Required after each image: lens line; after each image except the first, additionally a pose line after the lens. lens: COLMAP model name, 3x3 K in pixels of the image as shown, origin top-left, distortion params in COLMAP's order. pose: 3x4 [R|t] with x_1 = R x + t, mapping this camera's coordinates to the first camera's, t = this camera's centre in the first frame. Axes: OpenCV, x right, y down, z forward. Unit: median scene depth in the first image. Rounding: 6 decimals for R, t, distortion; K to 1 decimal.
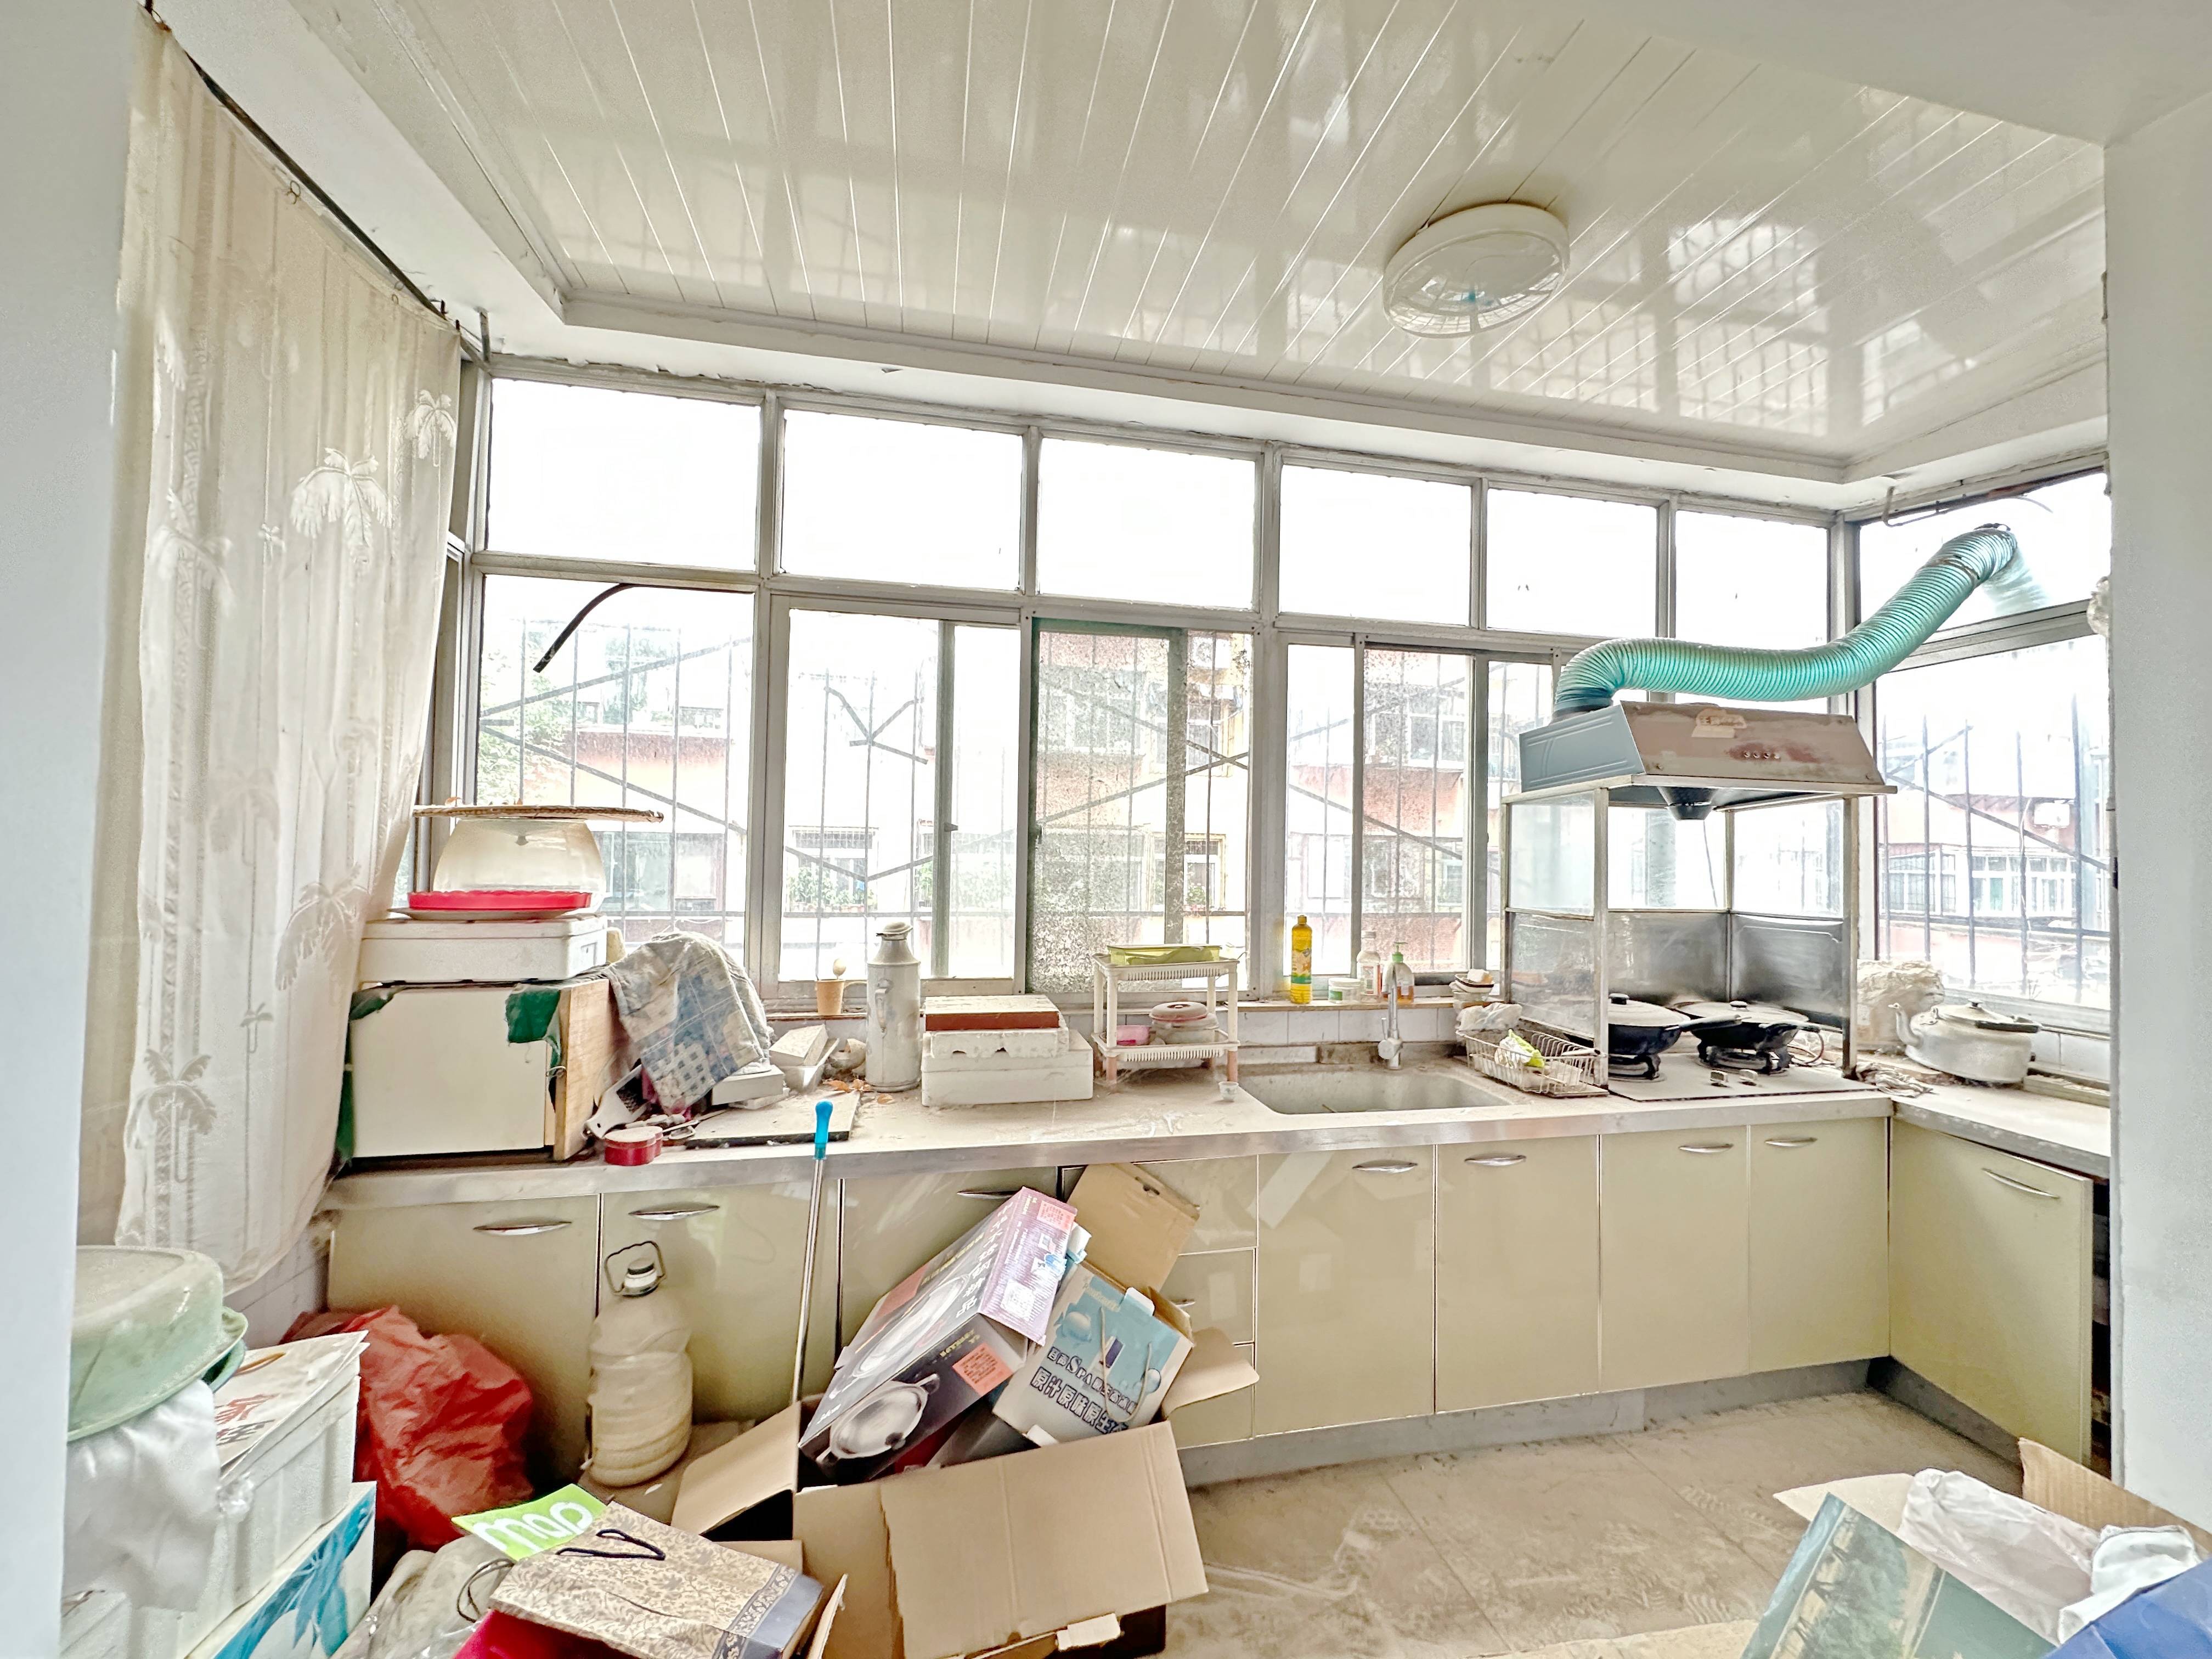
lens RADIAL K [[888.1, 0, 1113.1], [0, 888.1, 832.1], [0, 0, 1]] dist [0.003414, 0.000265]
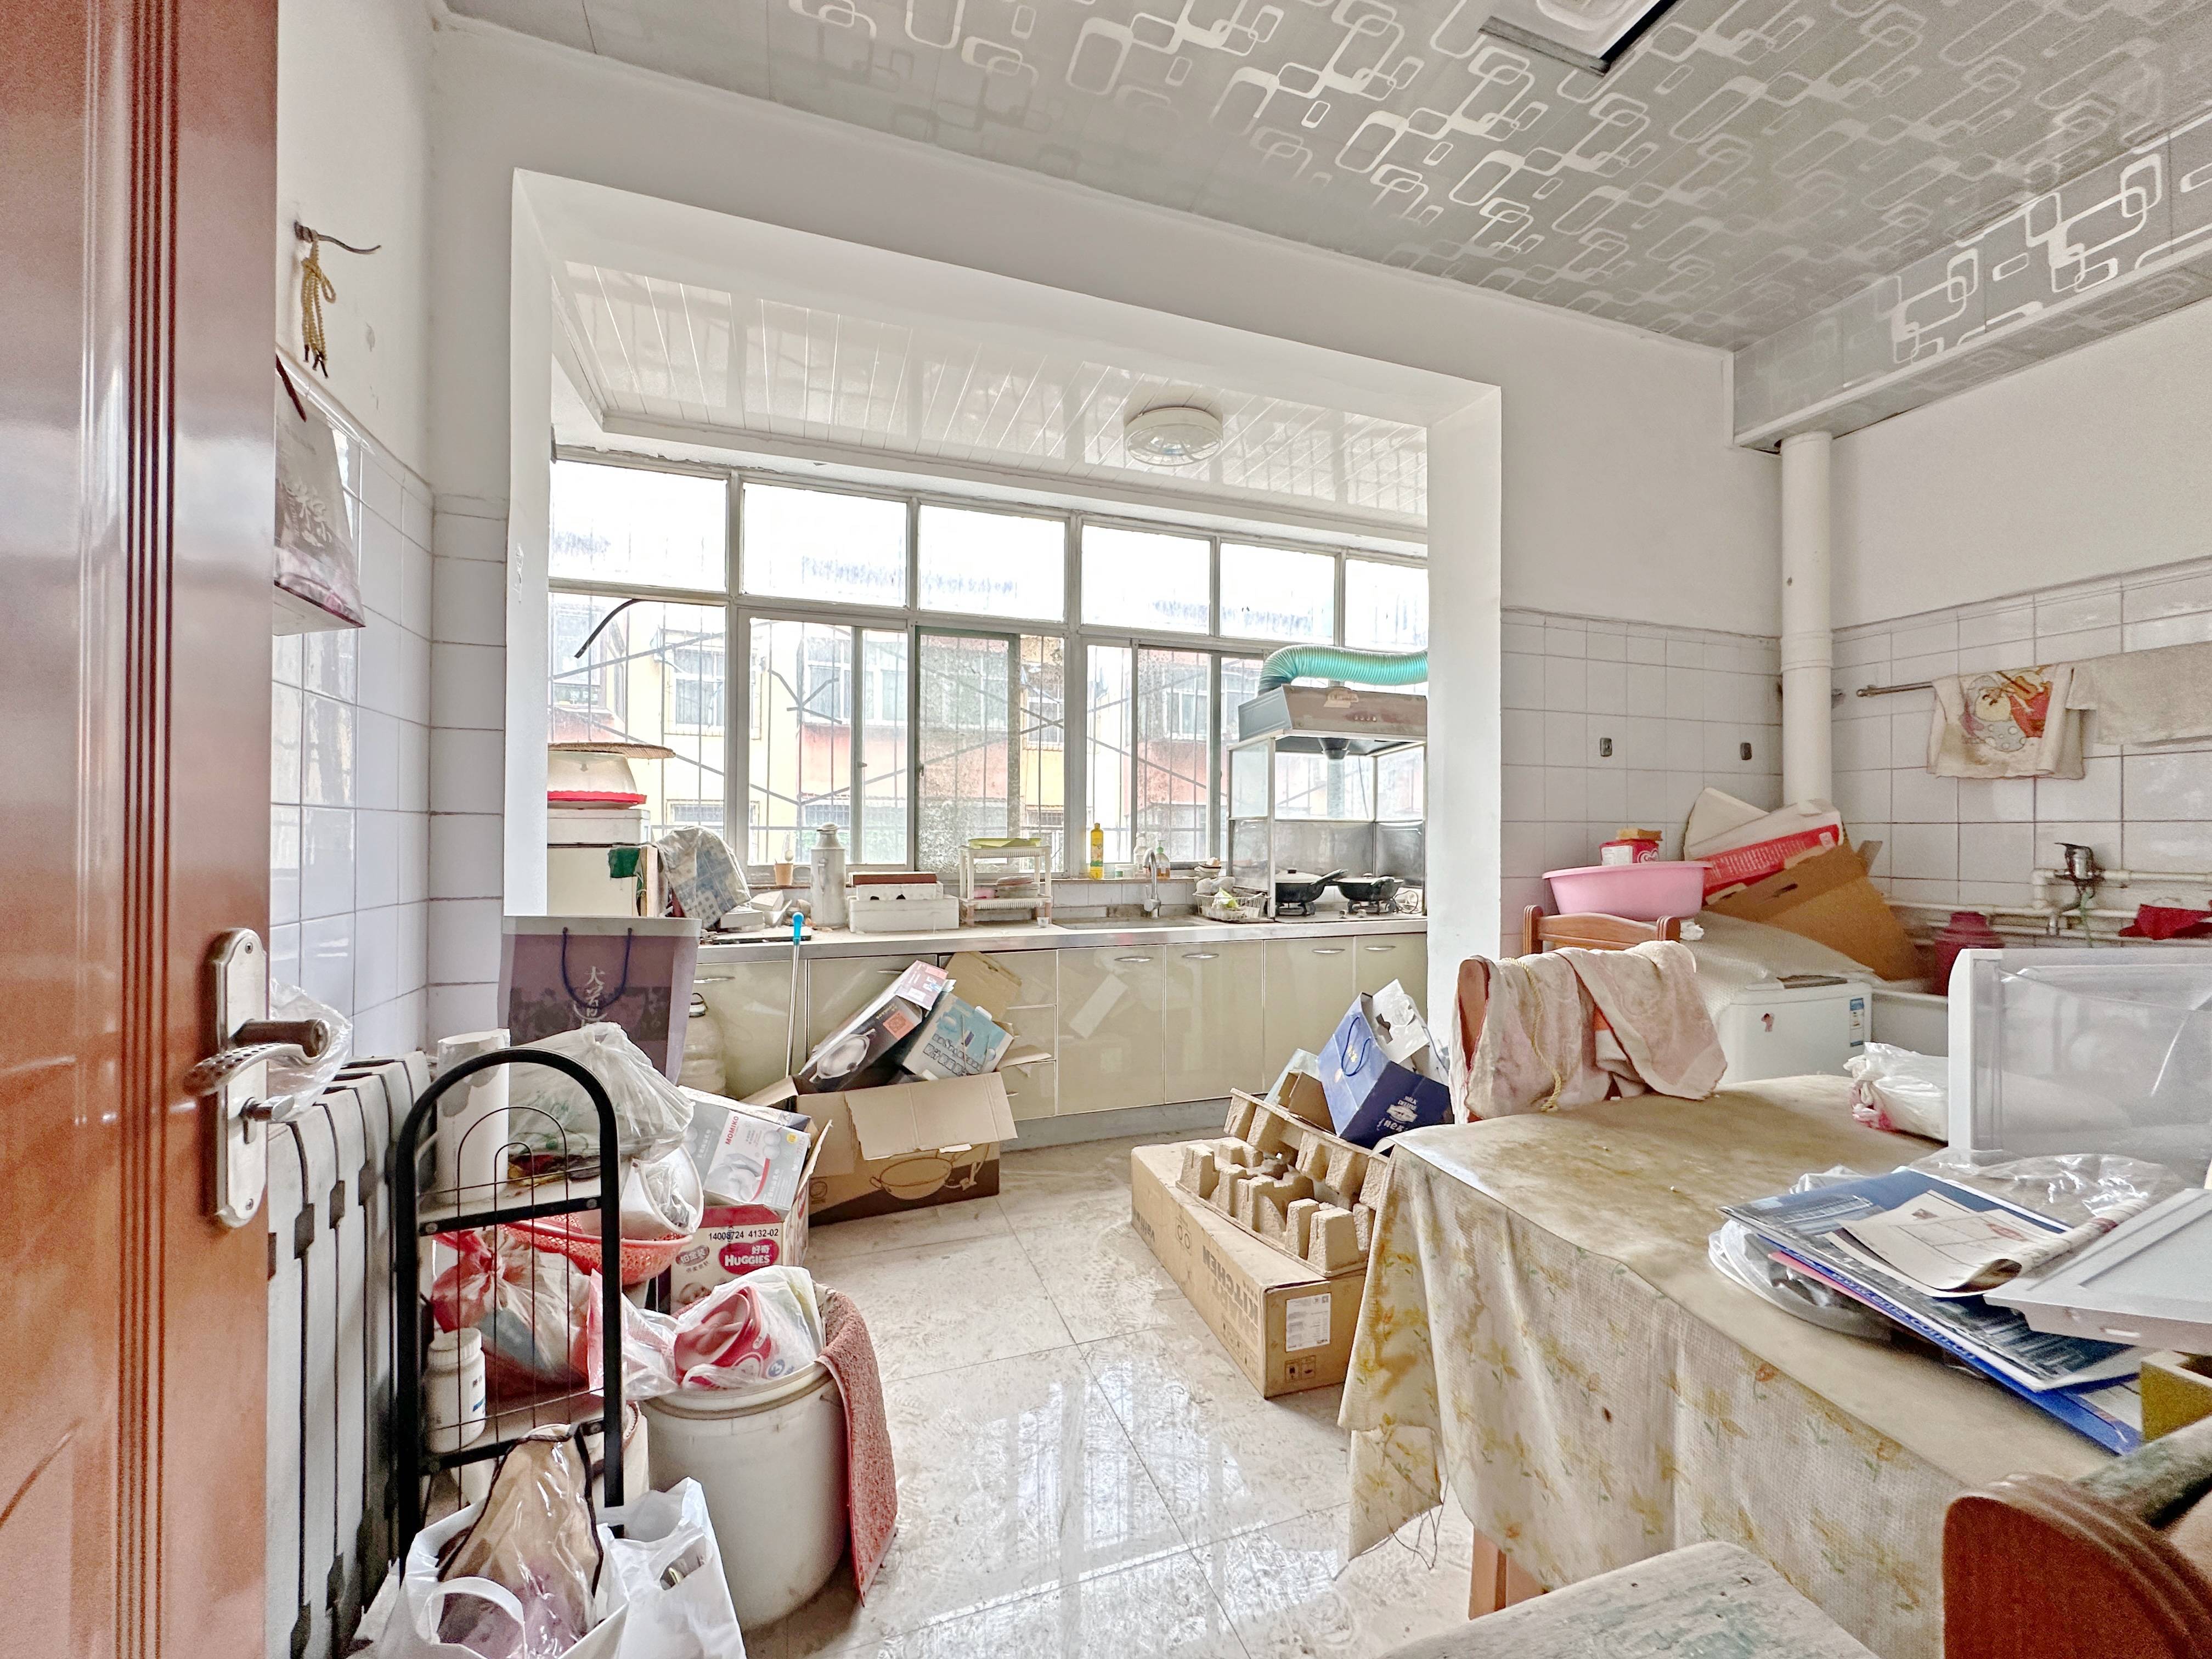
lens RADIAL K [[888.1, 0, 1109.0], [0, 888.1, 830.7], [0, 0, 1]] dist [0.003414, 0.000265]
pose [[0.991429, -0.012034, 0.130091, 0.034828], [0.009477, 0.999750, 0.020259, 0.079765], [-0.130302, -0.018853, 0.991295, -0.546695]]
